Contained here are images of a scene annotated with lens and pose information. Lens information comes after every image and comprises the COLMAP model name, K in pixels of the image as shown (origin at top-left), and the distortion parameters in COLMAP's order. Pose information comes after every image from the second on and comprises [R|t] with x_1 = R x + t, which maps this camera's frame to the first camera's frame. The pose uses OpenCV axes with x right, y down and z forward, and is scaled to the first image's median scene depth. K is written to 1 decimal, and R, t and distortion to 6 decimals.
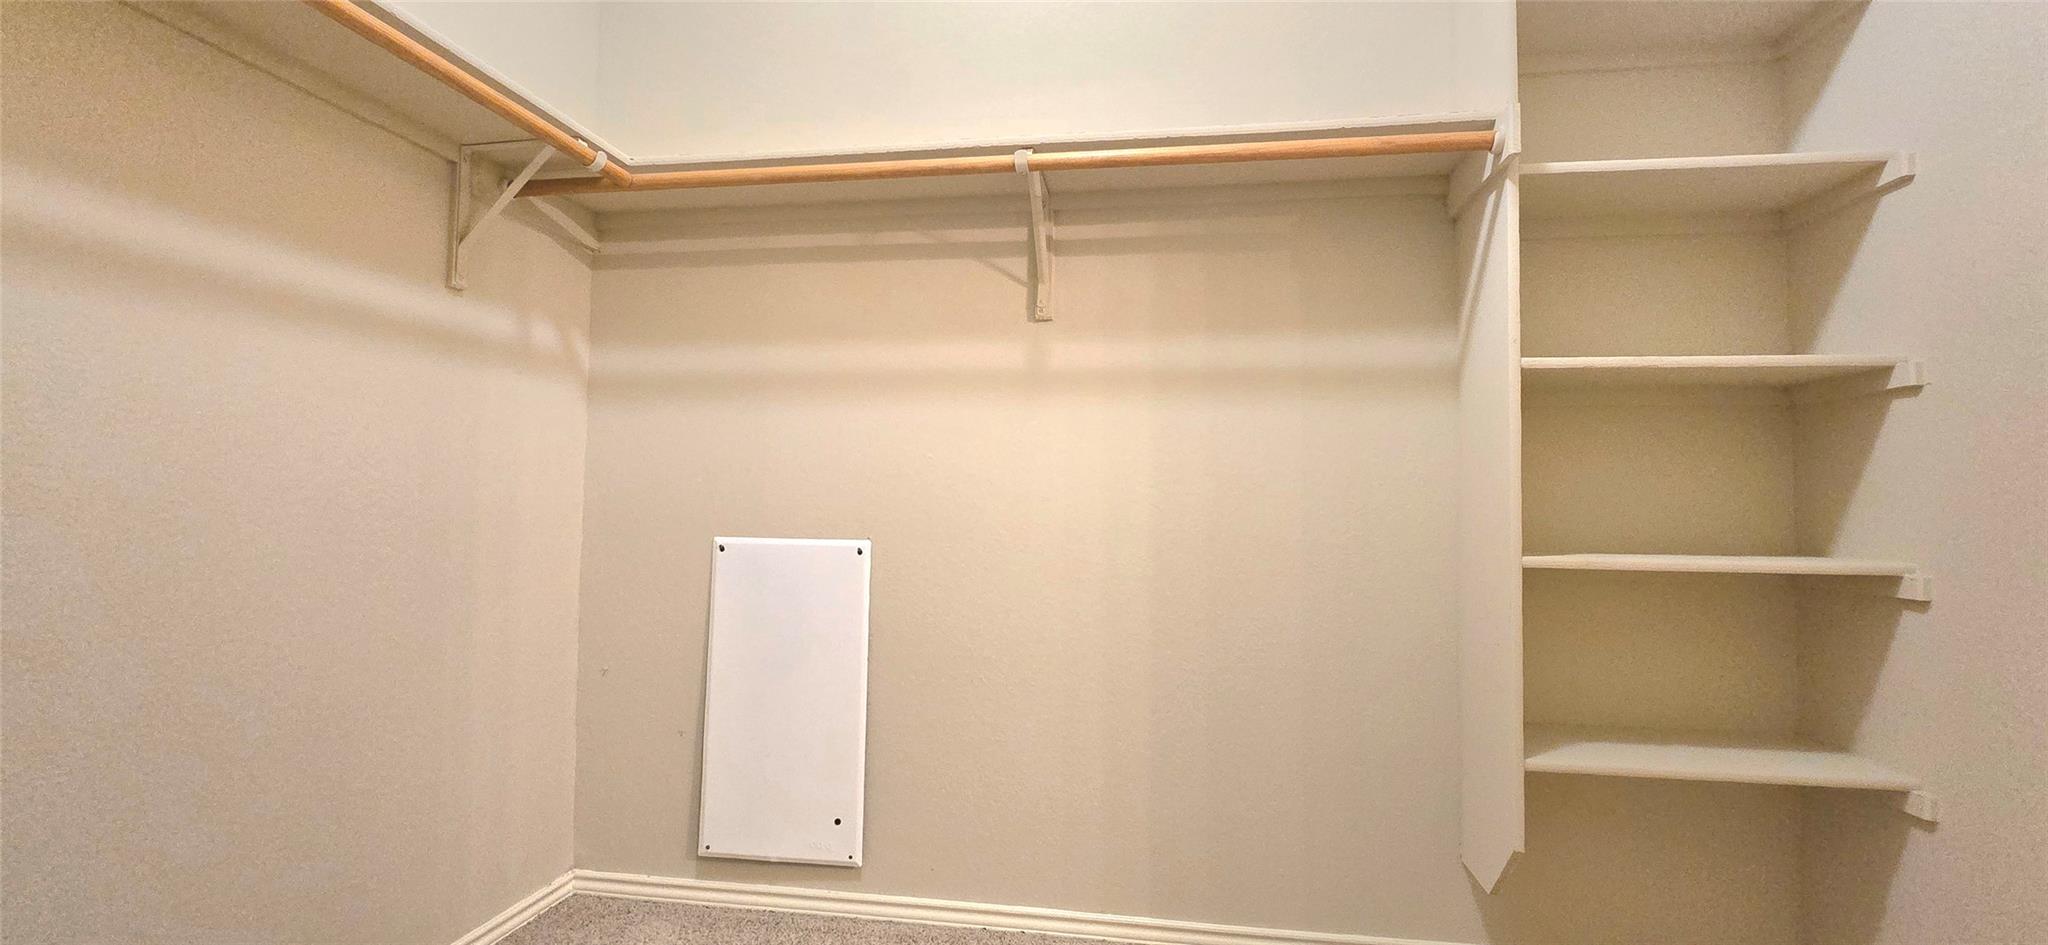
lens RADIAL K [[835.4, 0, 1027.2], [0, 835.4, 467.3], [0, 0, 1]] dist [-0.003394, 0.000038]
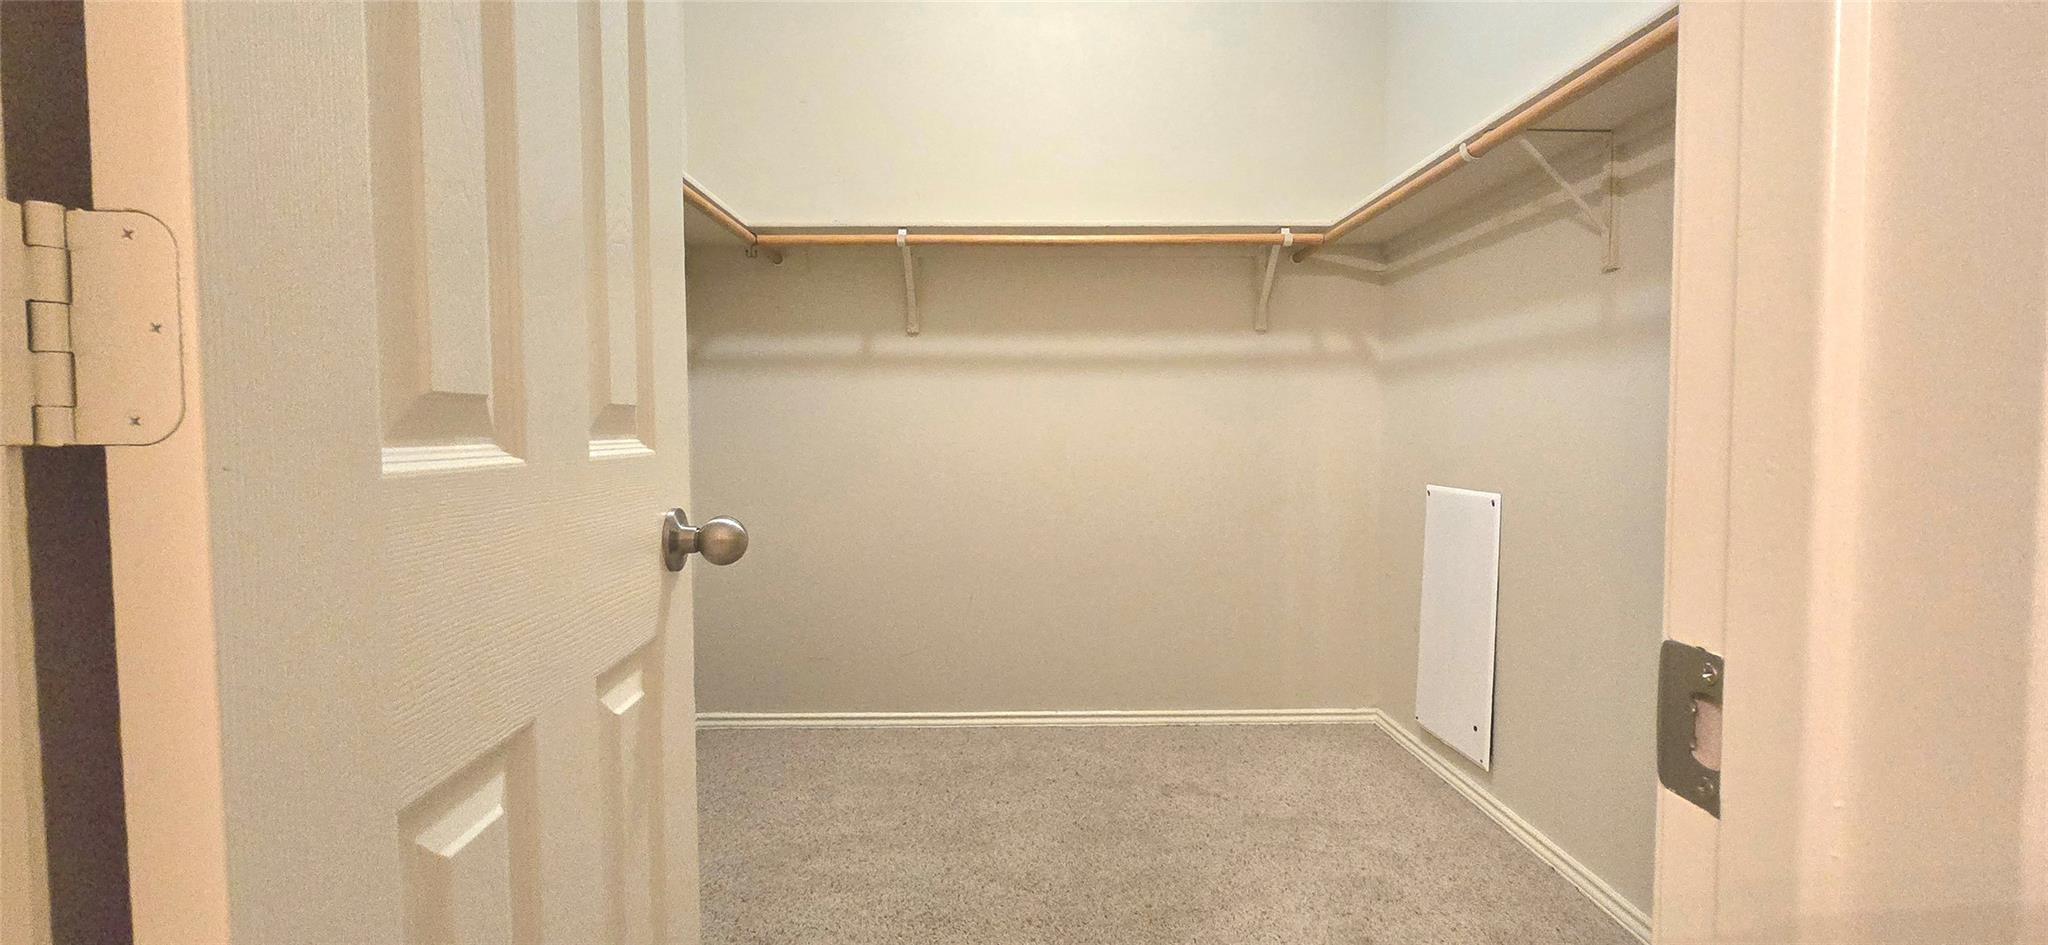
lens RADIAL K [[835.4, 0, 1027.2], [0, 835.4, 467.3], [0, 0, 1]] dist [-0.003394, 0.000038]
pose [[0.175107, 0.033541, -0.983978, 0.806017], [0.039464, 0.998377, 0.041055, -0.019257], [0.983758, -0.046021, 0.173500, 0.182882]]
